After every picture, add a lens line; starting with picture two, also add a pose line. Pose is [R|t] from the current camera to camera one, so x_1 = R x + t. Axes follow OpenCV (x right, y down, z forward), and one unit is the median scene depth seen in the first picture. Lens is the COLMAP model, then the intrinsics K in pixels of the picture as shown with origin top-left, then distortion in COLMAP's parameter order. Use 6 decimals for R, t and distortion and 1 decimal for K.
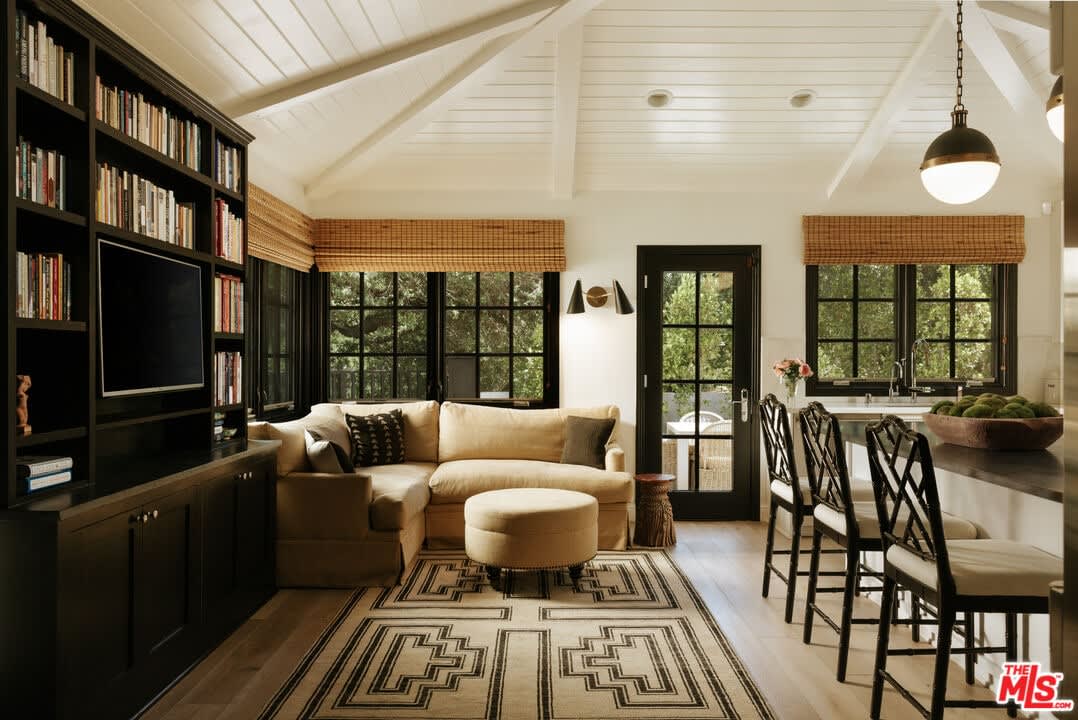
lens RADIAL K [[827.4, 0, 537.5], [0, 827.4, 340.4], [0, 0, 1]] dist [0.000580, -0.003384]
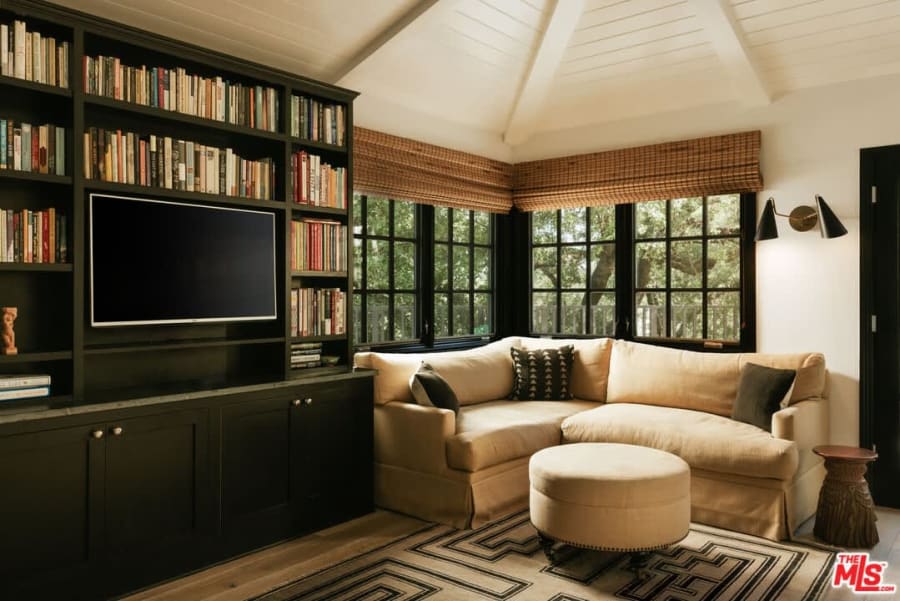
lens RADIAL K [[690.8, 0, 448.7], [0, 690.8, 284.2], [0, 0, 1]] dist [0.000580, -0.003384]
pose [[0.778305, -0.008851, -0.627824, 0.330629], [0.013515, 0.999905, 0.002657, 0.007793], [0.627741, -0.010553, 0.778351, 0.366520]]
